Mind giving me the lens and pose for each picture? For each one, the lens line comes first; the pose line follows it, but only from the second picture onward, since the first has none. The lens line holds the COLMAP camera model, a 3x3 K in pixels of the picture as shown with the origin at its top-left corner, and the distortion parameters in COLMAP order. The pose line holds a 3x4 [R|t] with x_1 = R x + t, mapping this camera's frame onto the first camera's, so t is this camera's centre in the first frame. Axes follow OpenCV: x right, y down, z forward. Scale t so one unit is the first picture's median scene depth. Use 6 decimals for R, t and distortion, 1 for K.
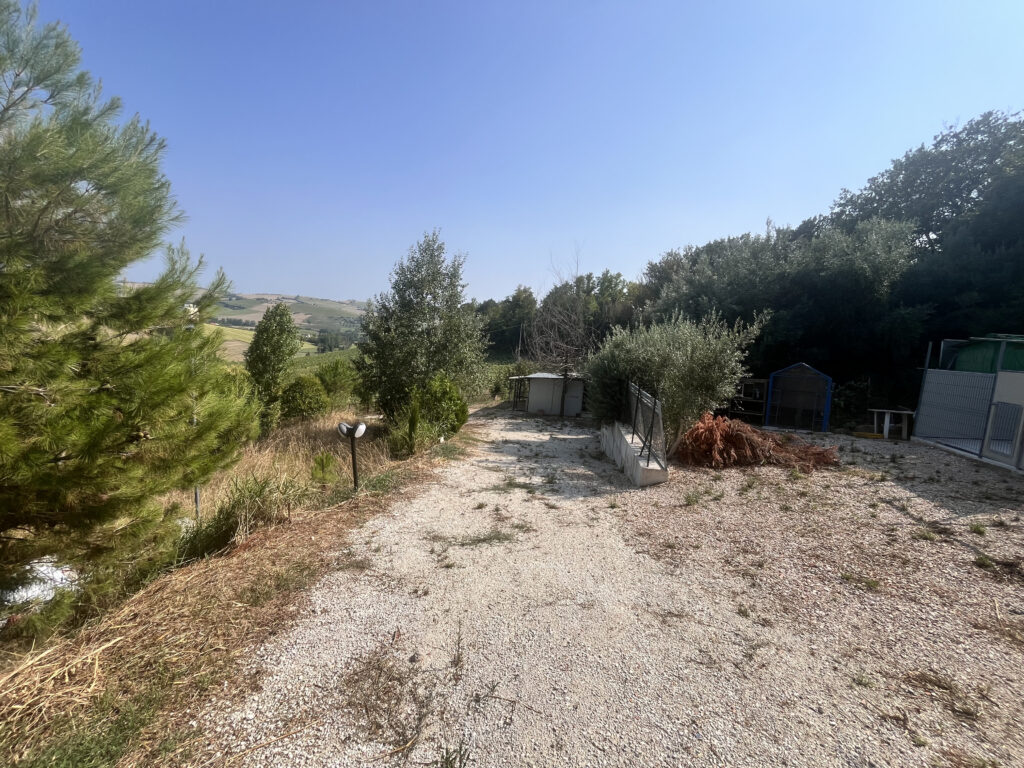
lens RADIAL K [[406.2, 0, 510.6], [0, 406.2, 384.5], [0, 0, 1]] dist [-0.001647, 0.000082]
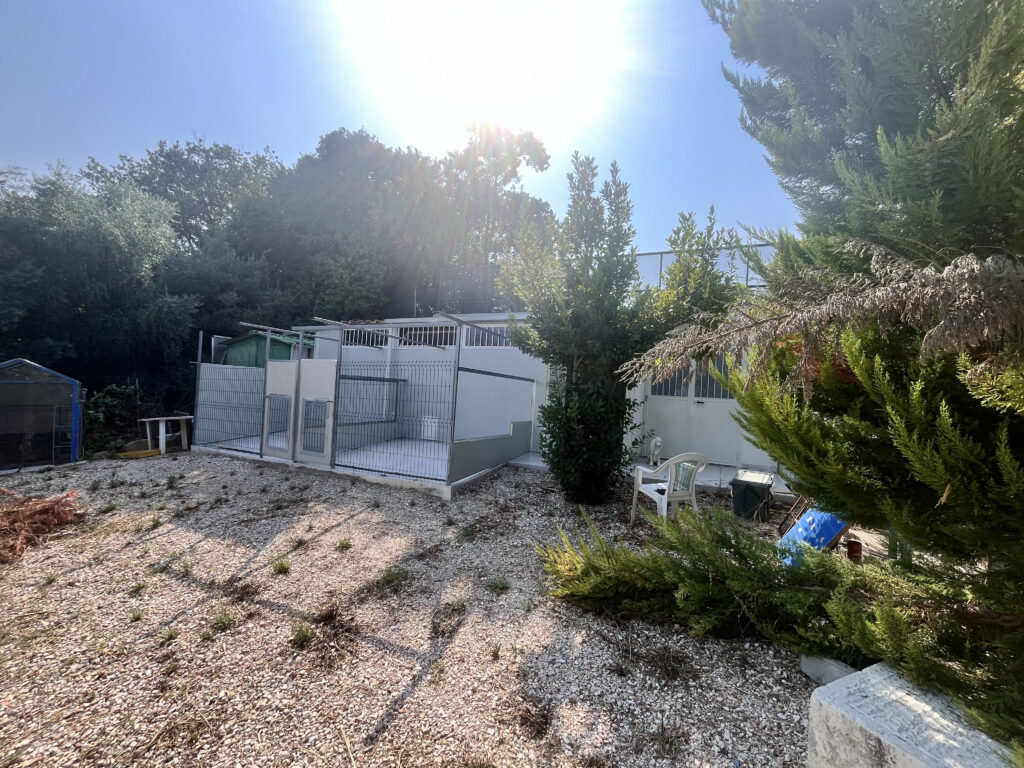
lens RADIAL K [[406.2, 0, 510.6], [0, 406.2, 384.5], [0, 0, 1]] dist [-0.001647, 0.000082]
pose [[0.121969, -0.045251, 0.991502, 0.280295], [0.069443, 0.996901, 0.036955, 0.020716], [-0.990102, 0.064345, 0.124733, 0.271460]]
